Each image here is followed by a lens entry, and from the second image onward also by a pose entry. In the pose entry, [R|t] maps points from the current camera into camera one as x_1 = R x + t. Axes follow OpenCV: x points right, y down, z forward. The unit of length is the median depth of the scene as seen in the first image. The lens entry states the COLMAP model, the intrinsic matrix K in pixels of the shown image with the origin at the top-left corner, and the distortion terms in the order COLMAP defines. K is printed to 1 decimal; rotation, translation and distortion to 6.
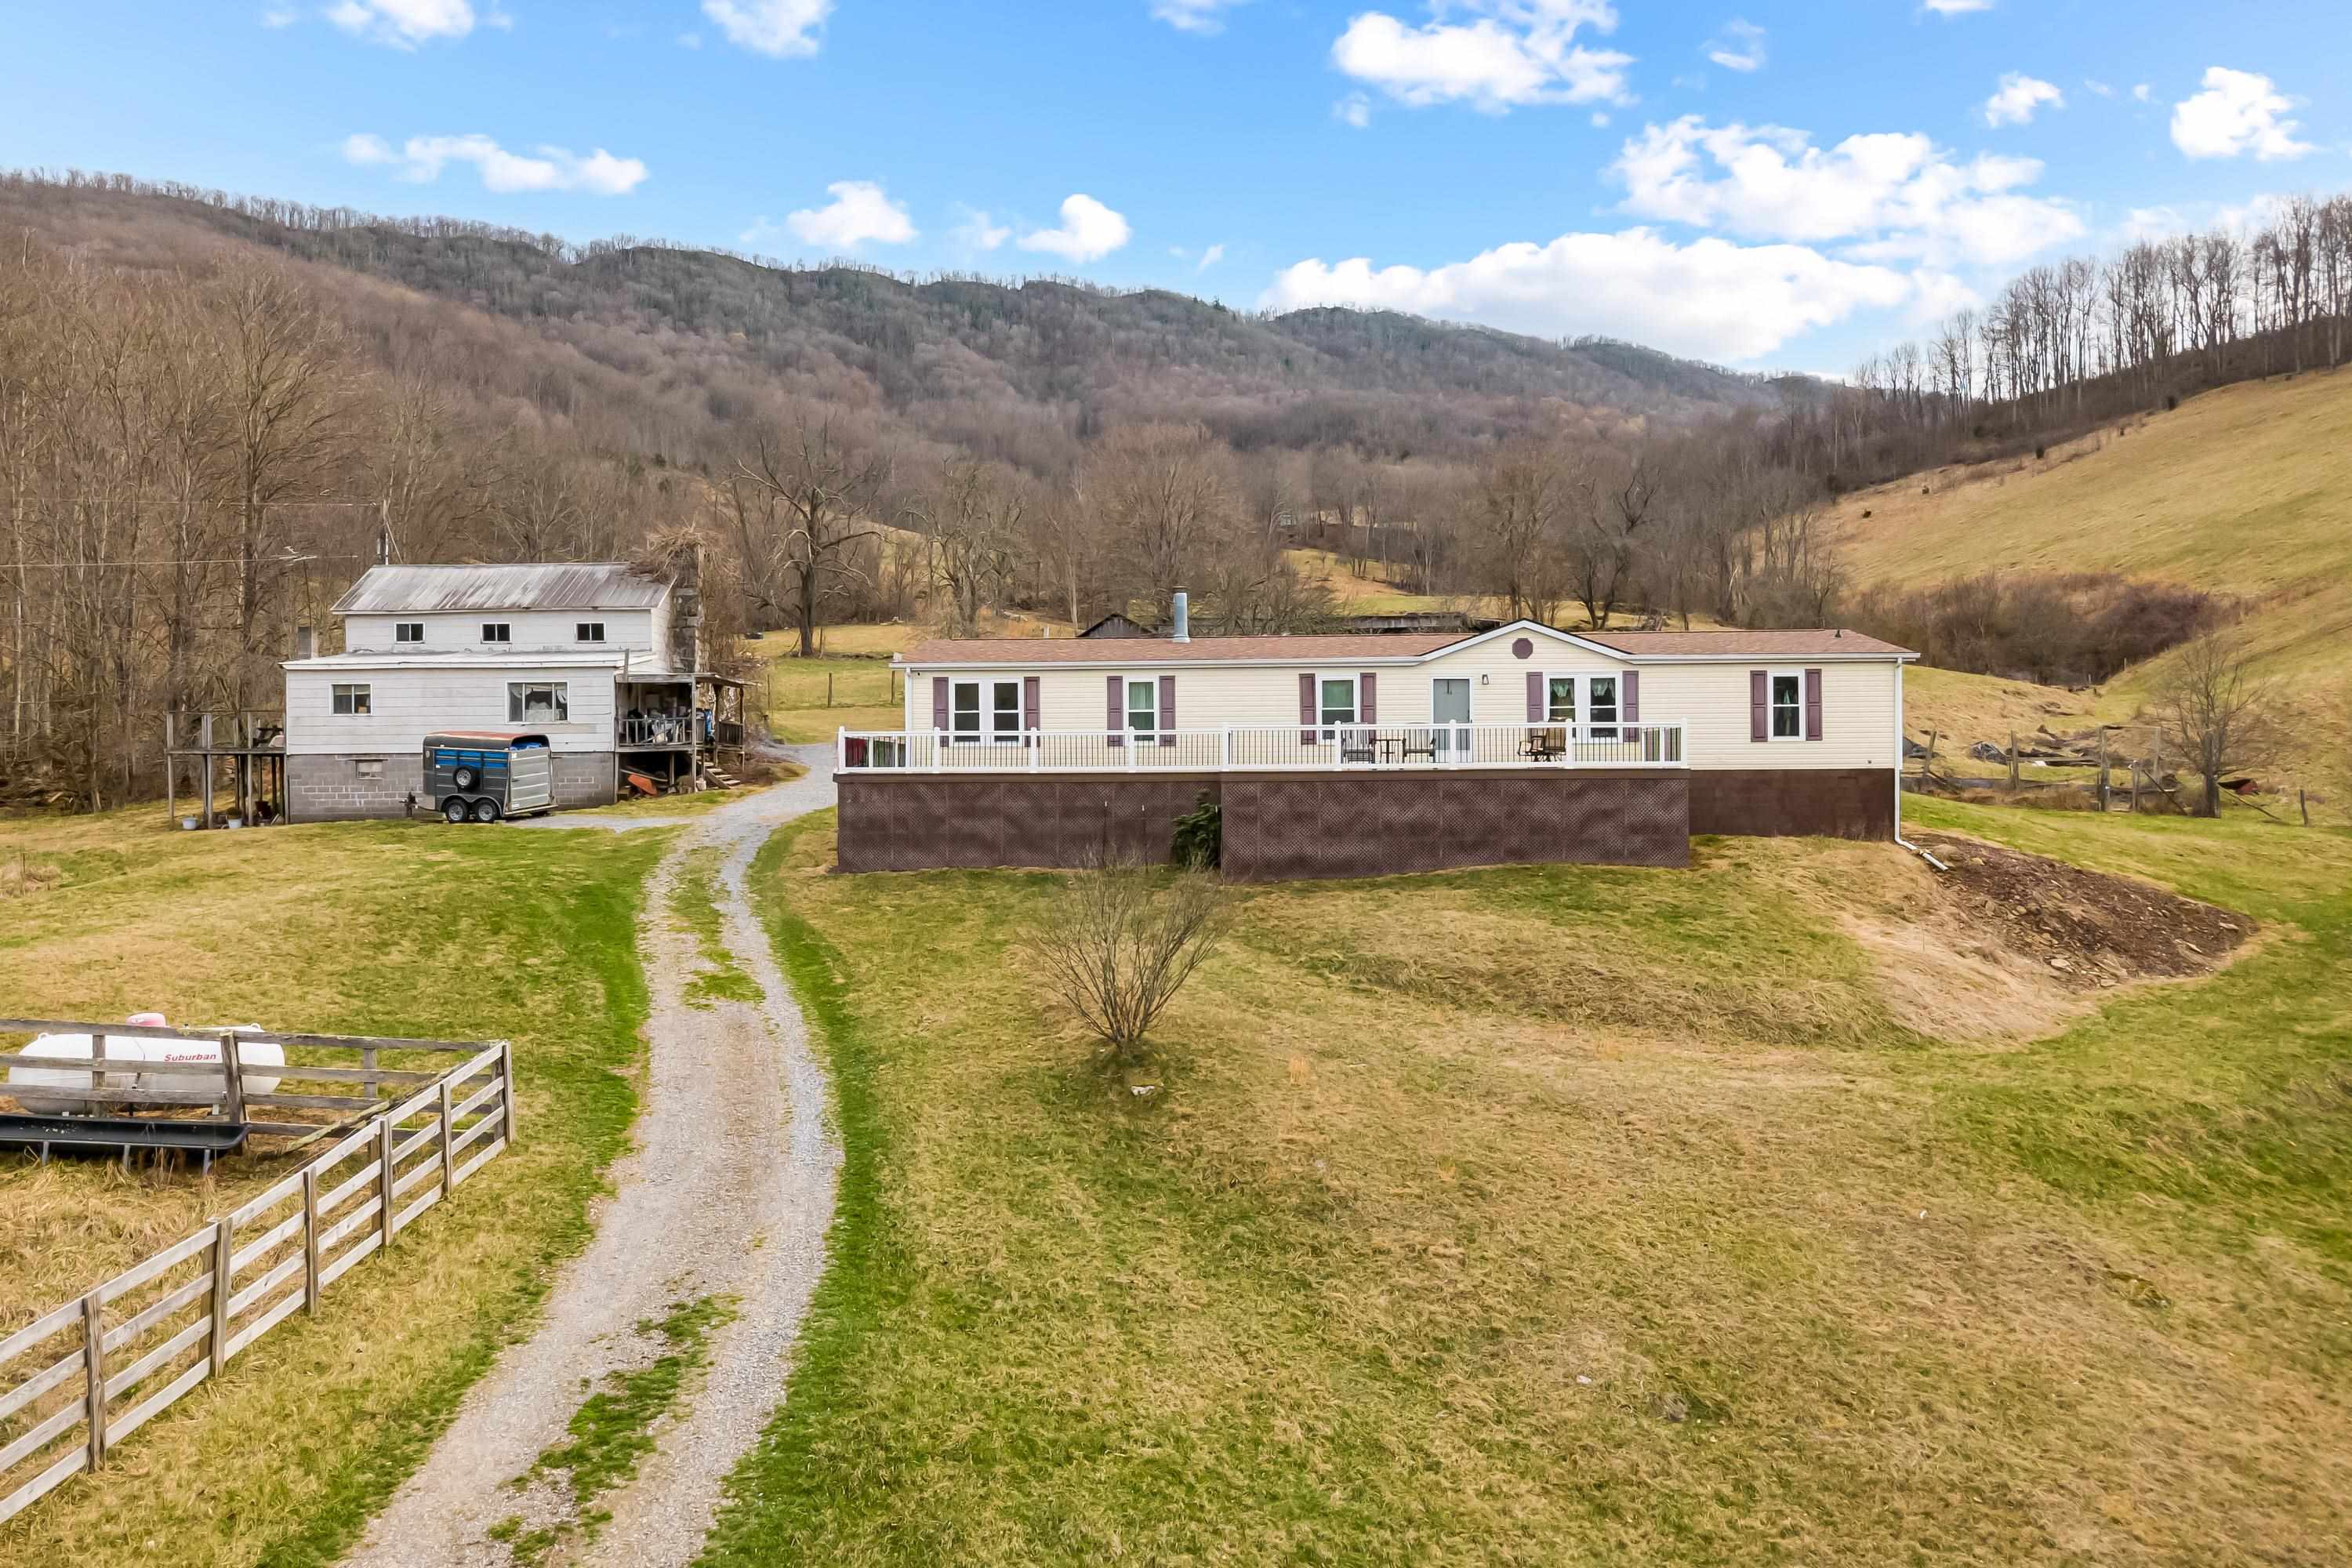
lens RADIAL K [[1652.1, 0, 1176.0], [0, 1652.1, 784.0], [0, 0, 1]] dist [0.004608, 0.002382]
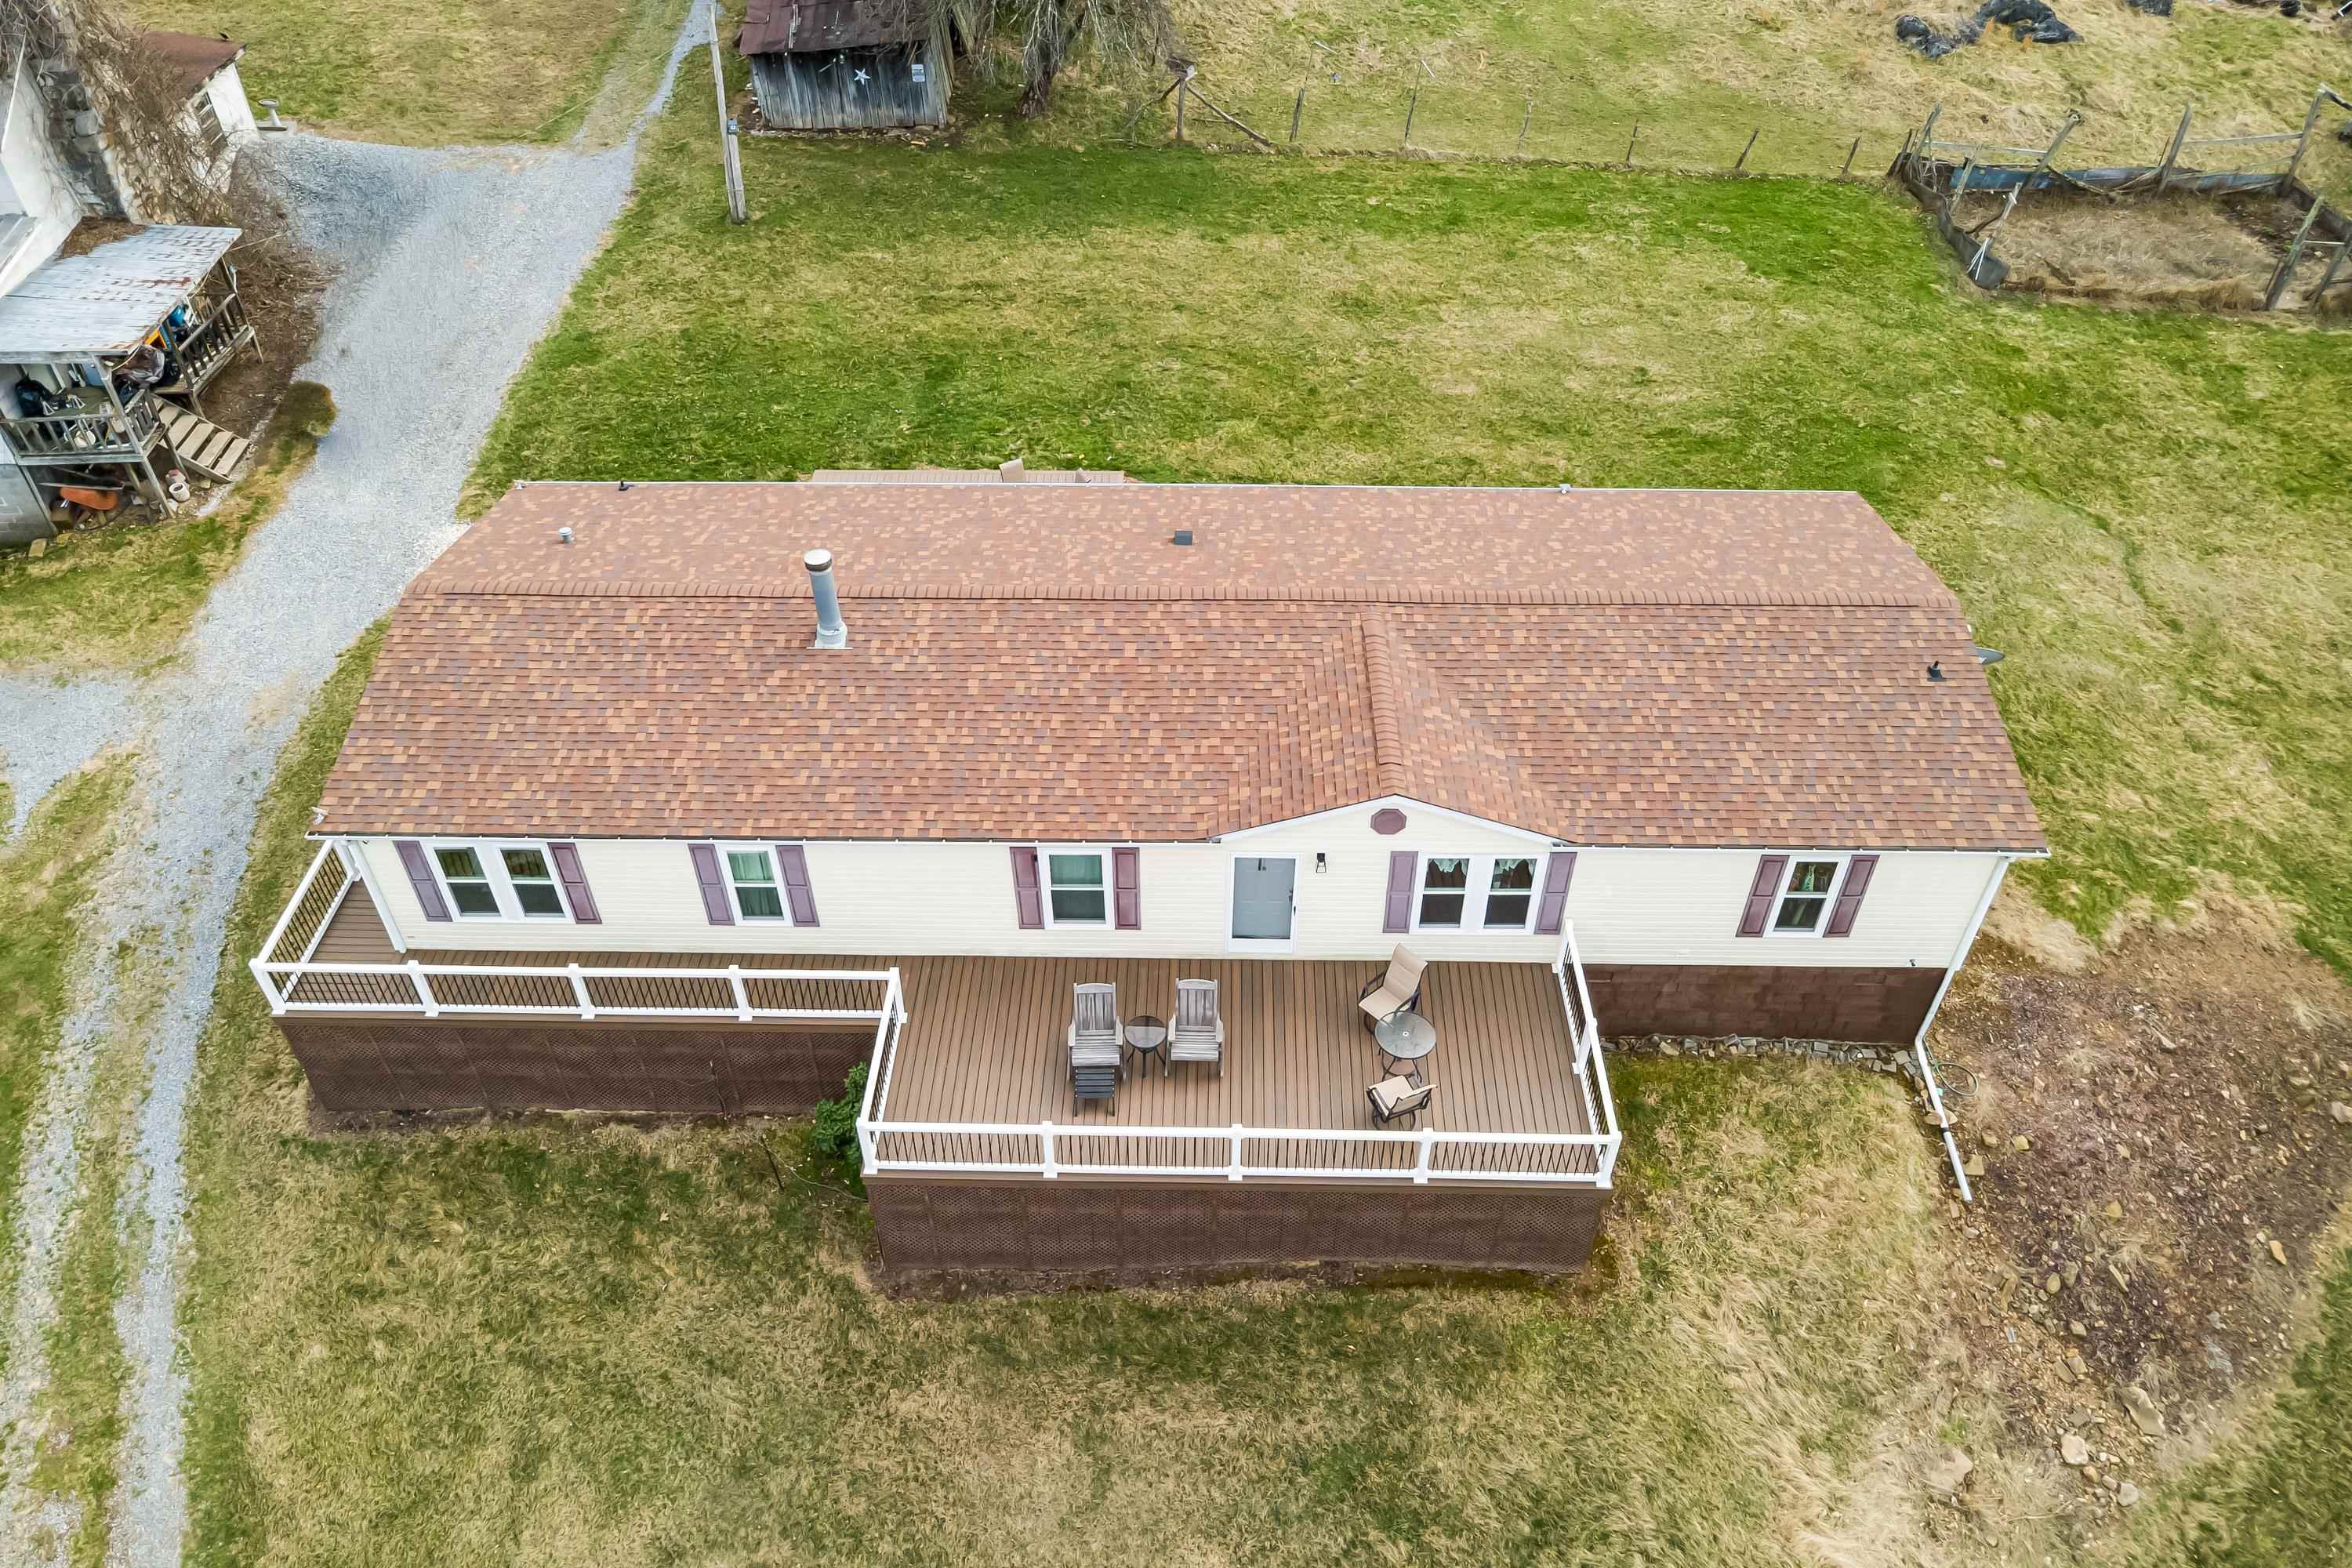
lens RADIAL K [[1653.5, 0, 1176.0], [0, 1653.5, 784.0], [0, 0, 1]] dist [0.002976, -0.000329]
pose [[0.999358, -0.021401, 0.028738, 0.055943], [-0.003216, 0.745234, 0.666796, -0.228529], [-0.035687, -0.666460, 0.744686, 0.272316]]
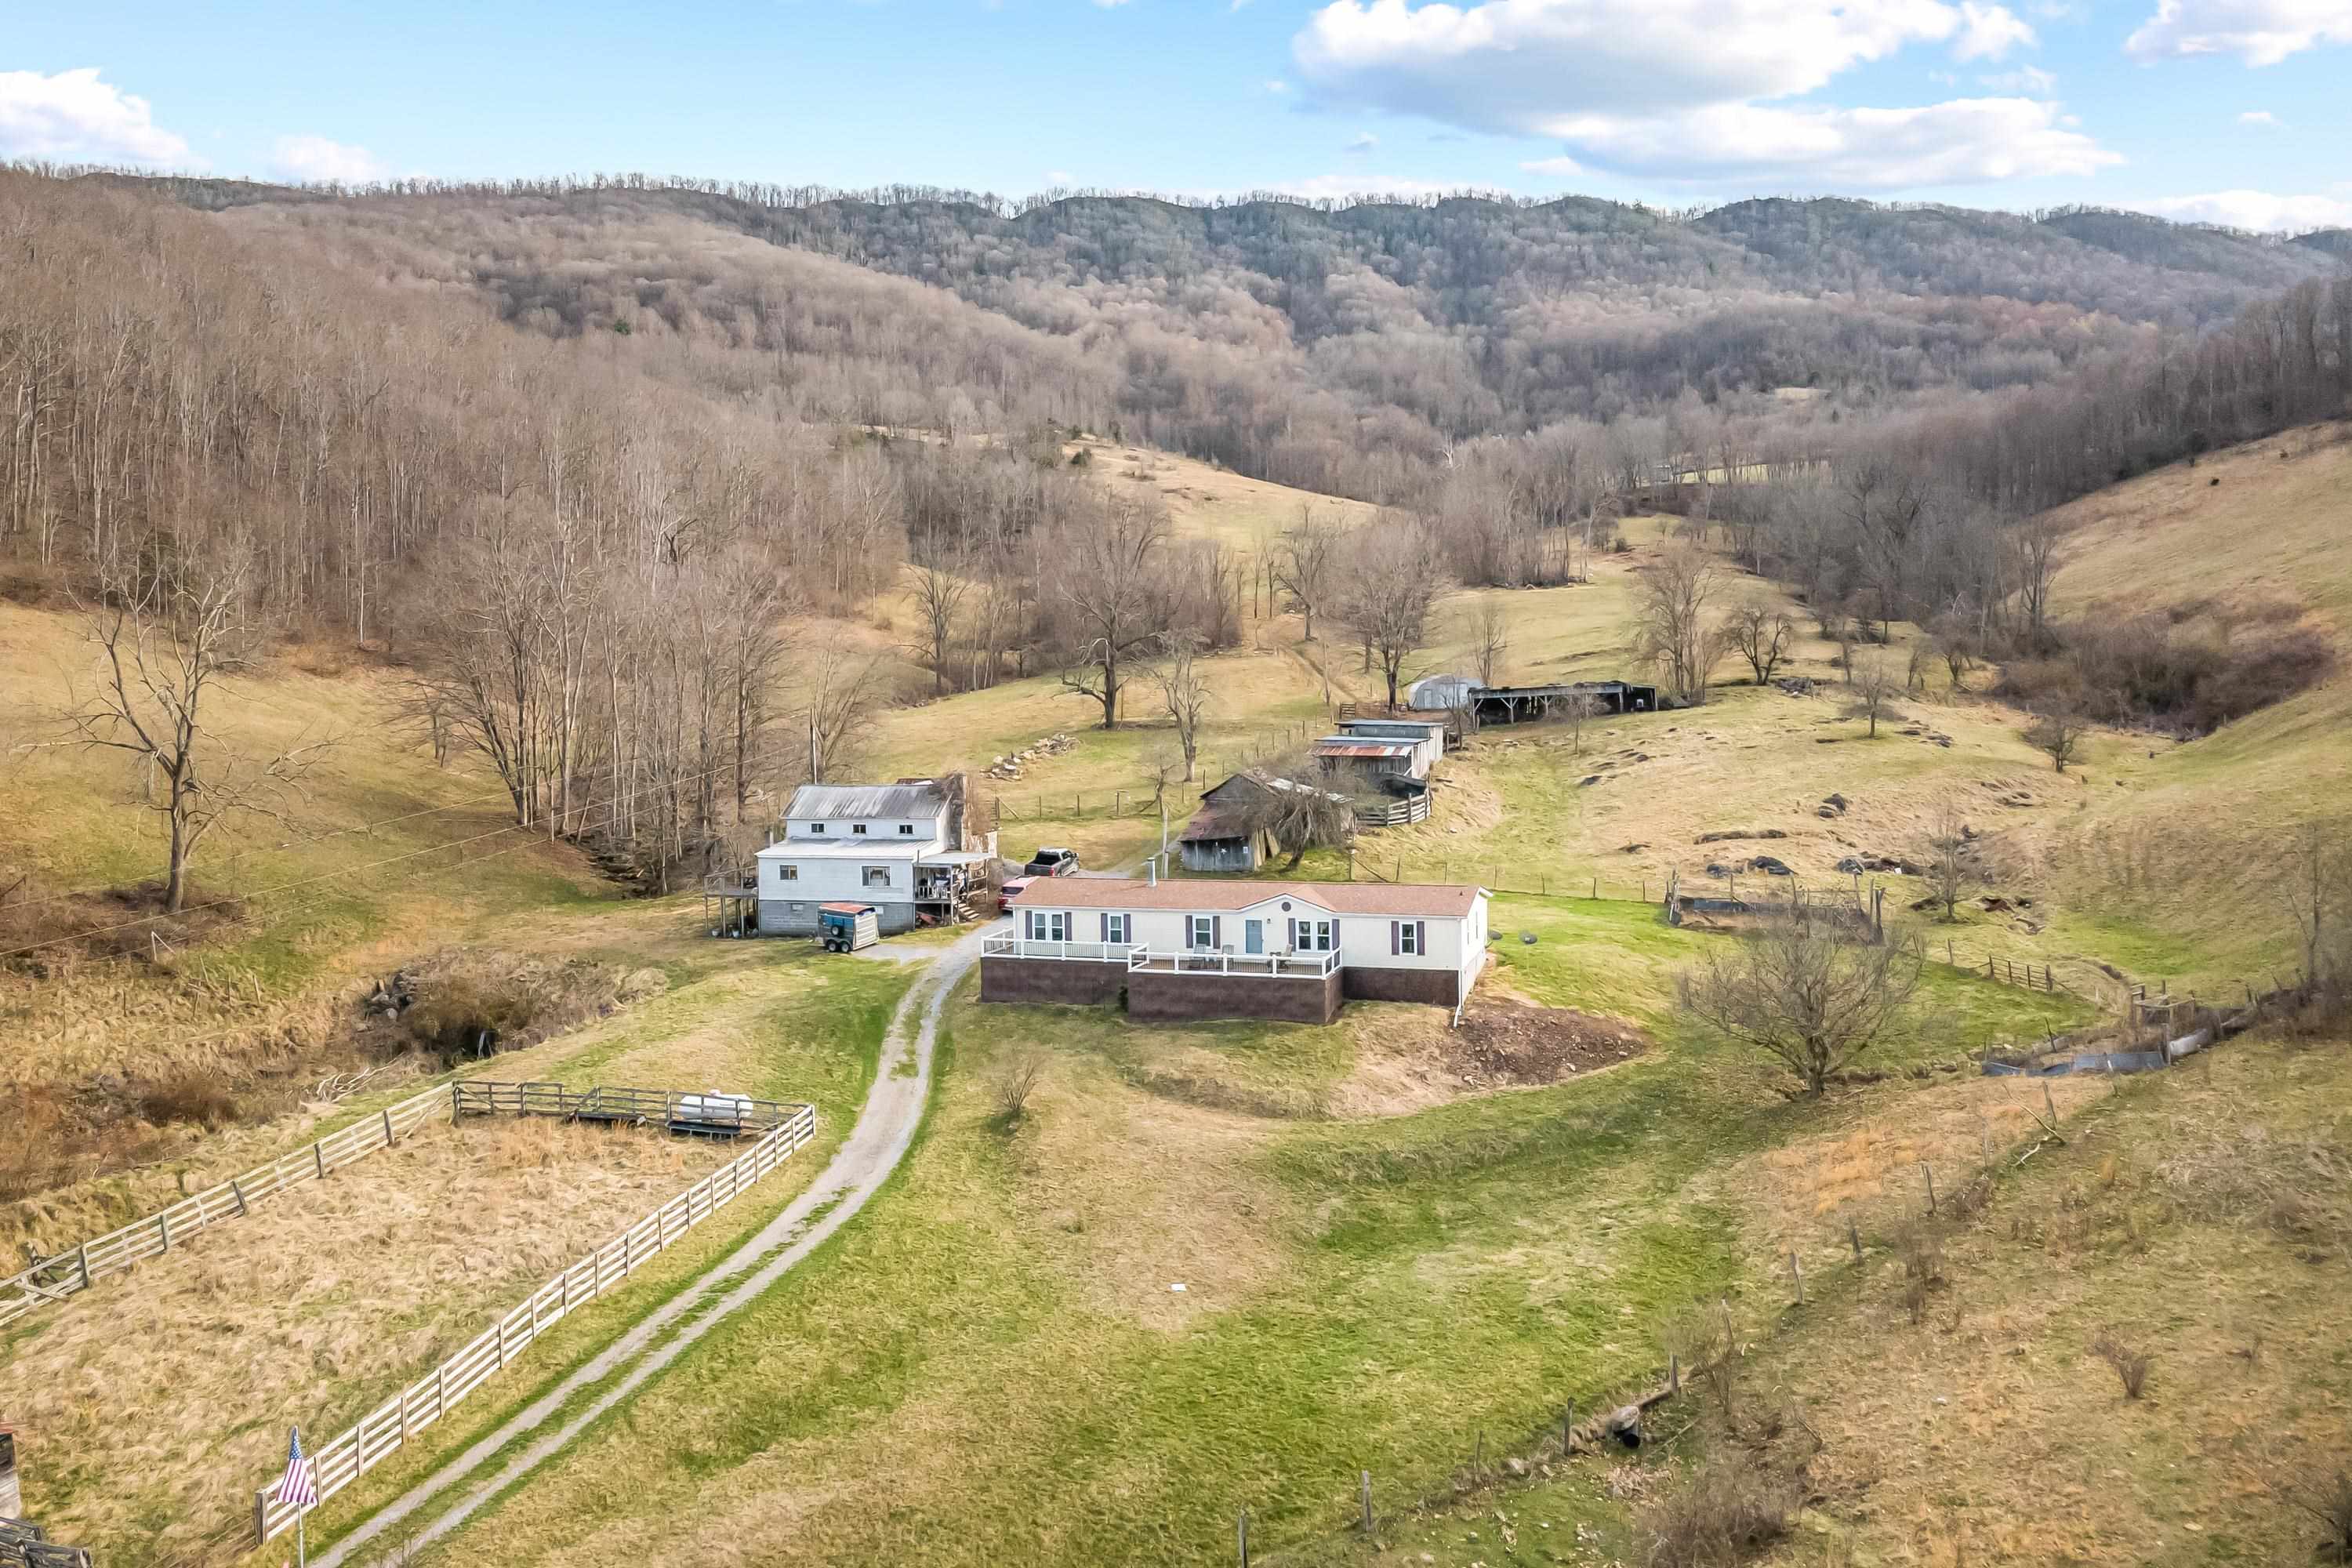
lens RADIAL K [[1701.7, 0, 1204.4], [0, 1701.7, 688.4], [0, 0, 1]] dist [0.003203, 0.004039]
pose [[0.970224, -0.006802, -0.242113, 0.301359], [0.007028, 0.999975, 0.000068, -0.170995], [0.242106, -0.001767, 0.970248, -0.537293]]
